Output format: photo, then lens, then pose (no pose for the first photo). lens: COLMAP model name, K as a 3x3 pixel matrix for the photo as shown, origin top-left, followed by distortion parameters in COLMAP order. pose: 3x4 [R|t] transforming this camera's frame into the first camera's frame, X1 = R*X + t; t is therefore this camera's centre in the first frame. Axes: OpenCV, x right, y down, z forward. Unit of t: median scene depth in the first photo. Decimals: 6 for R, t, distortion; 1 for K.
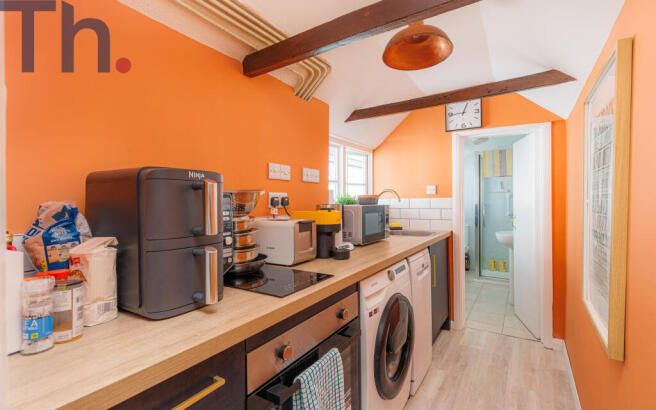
lens RADIAL K [[305.9, 0, 327.7], [0, 305.9, 203.5], [0, 0, 1]] dist [0.015987, 0.000142]
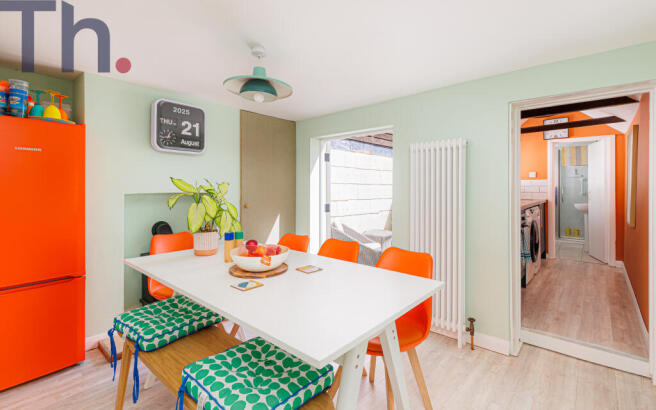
lens RADIAL K [[305.9, 0, 321.6], [0, 305.9, 191.1], [0, 0, 1]] dist [0.015987, 0.000142]
pose [[0.988930, 0.003169, -0.148351, -0.535217], [-0.003285, 0.999994, -0.000538, 0.047003], [0.148349, 0.001019, 0.988935, -0.801725]]
